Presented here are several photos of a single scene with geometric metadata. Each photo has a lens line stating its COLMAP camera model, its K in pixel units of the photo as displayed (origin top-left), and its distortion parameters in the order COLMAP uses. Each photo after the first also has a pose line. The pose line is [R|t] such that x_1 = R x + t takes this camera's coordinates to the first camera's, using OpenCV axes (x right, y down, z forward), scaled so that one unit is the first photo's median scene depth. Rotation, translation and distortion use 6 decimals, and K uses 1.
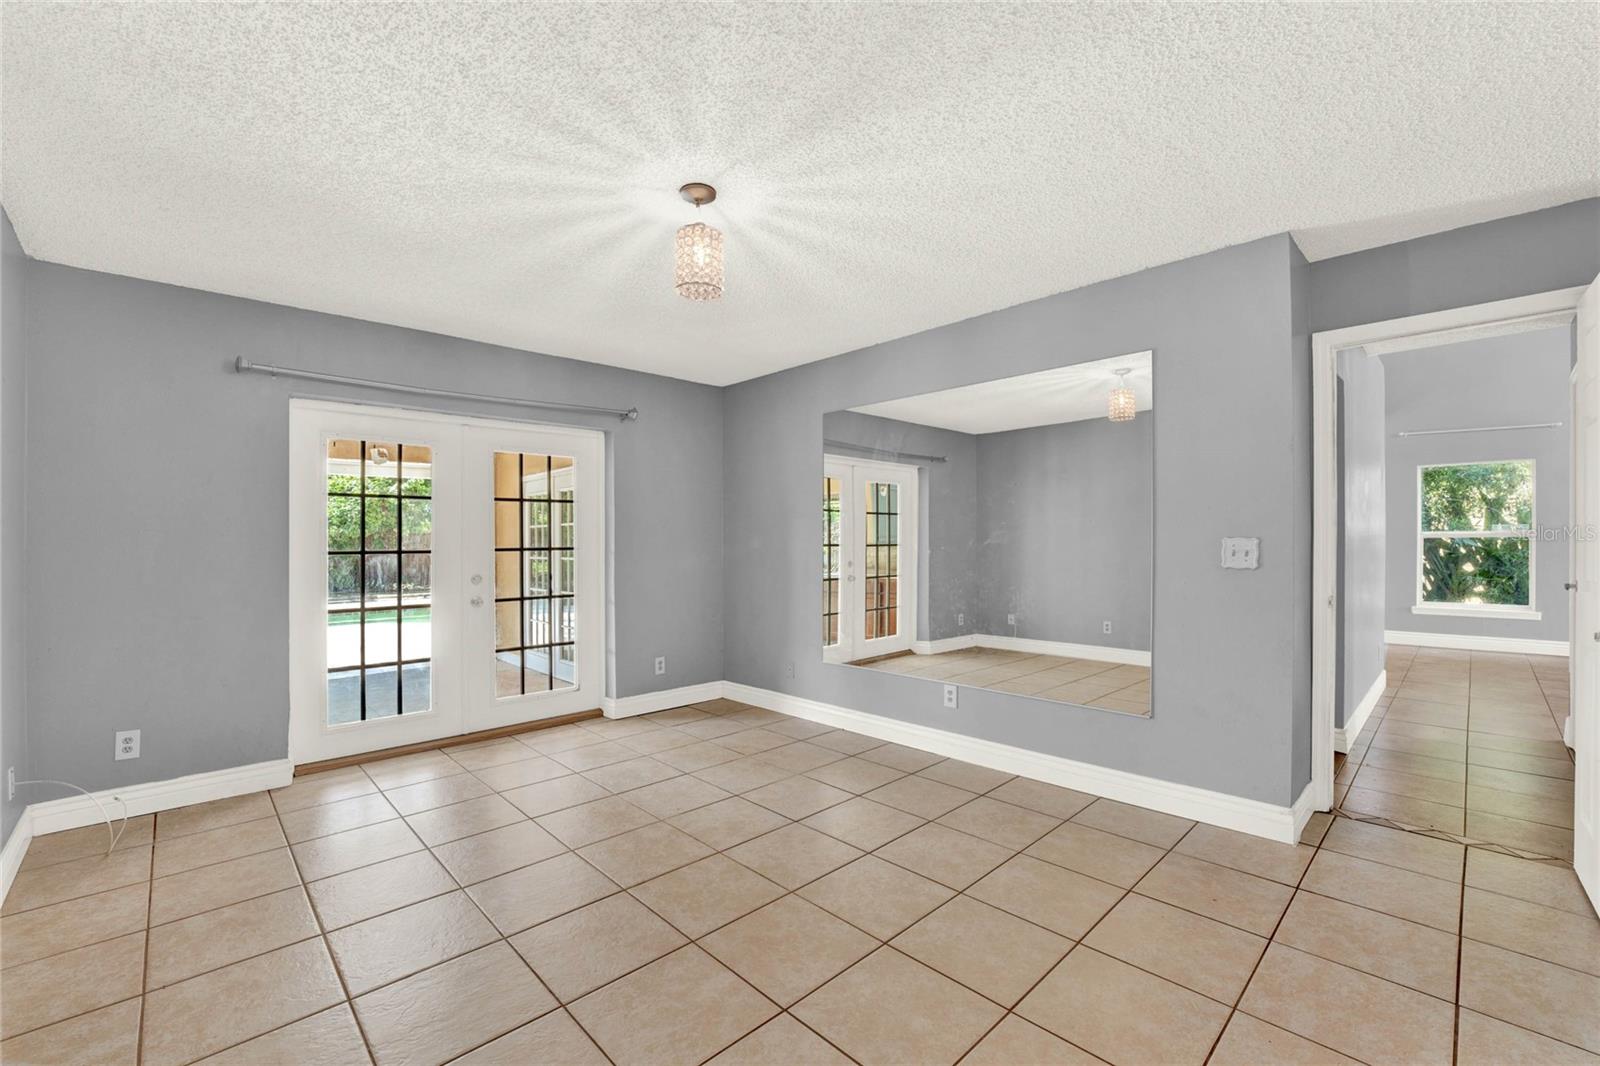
lens RADIAL K [[663.0, 0, 796.9], [0, 663.0, 545.5], [0, 0, 1]] dist [-0.012604, -0.000233]
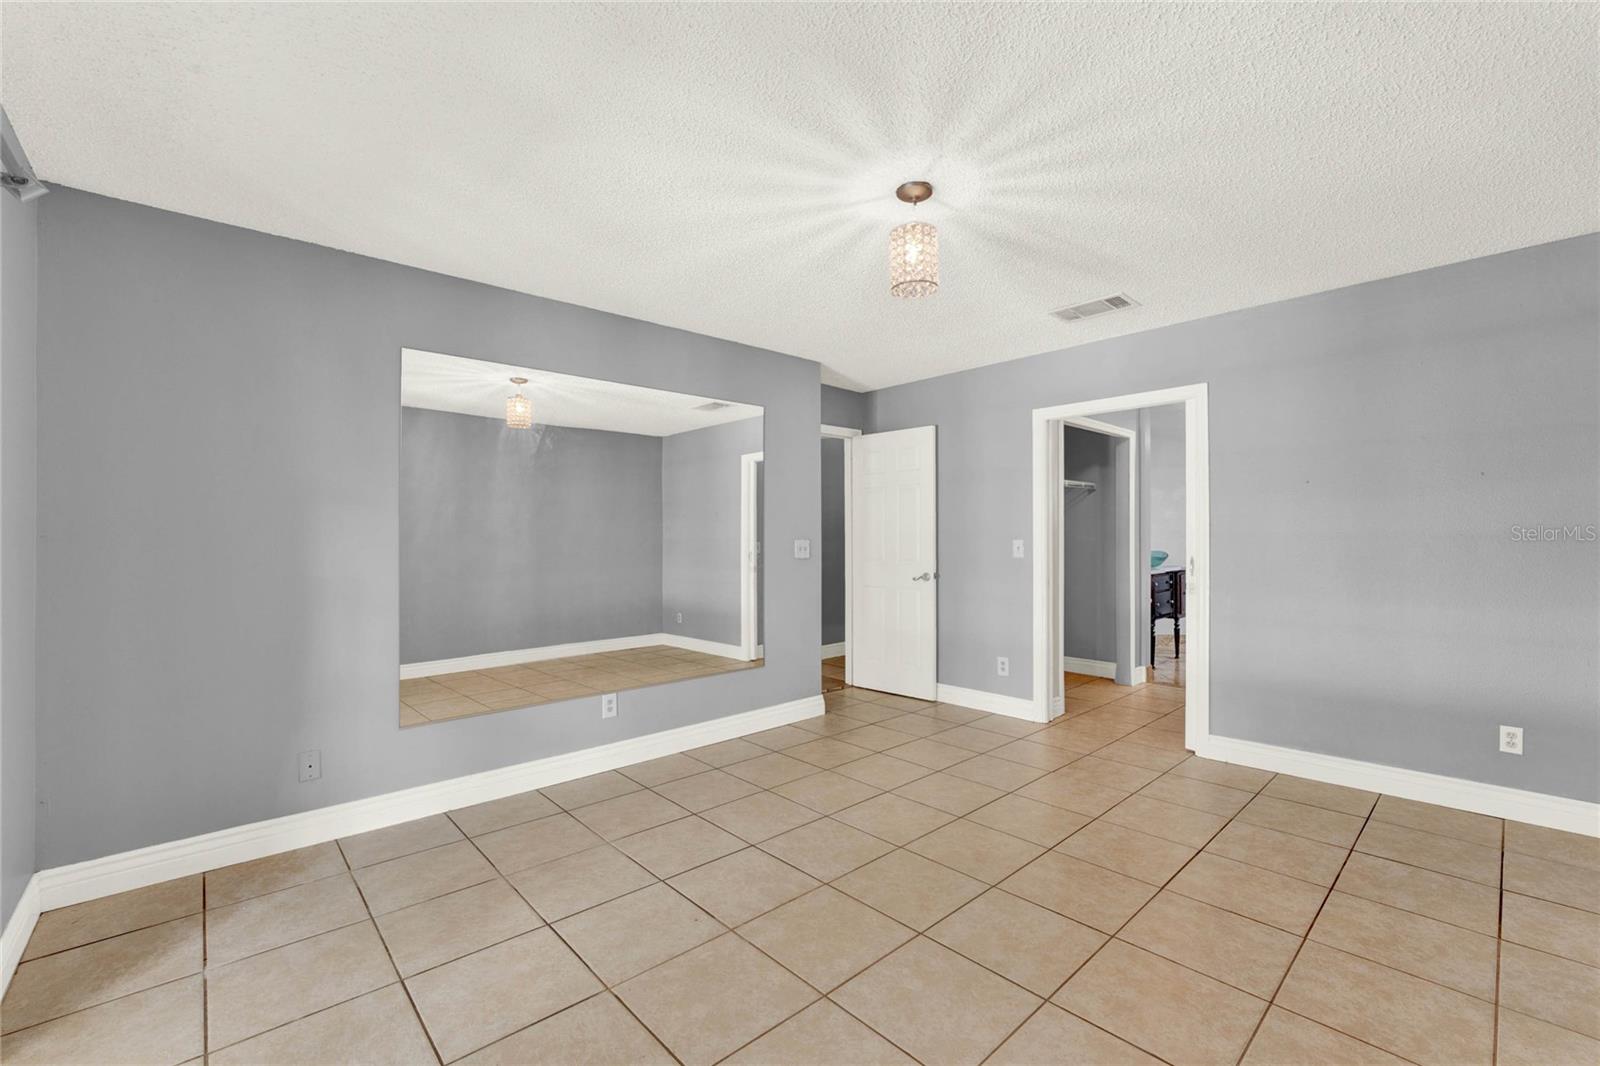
lens RADIAL K [[663.0, 0, 796.9], [0, 663.0, 545.5], [0, 0, 1]] dist [-0.012604, -0.000233]
pose [[0.030281, 0.002572, 0.999538, -0.831184], [0.012800, 0.999914, -0.002961, 0.006654], [-0.999459, 0.012884, 0.030245, 0.825403]]
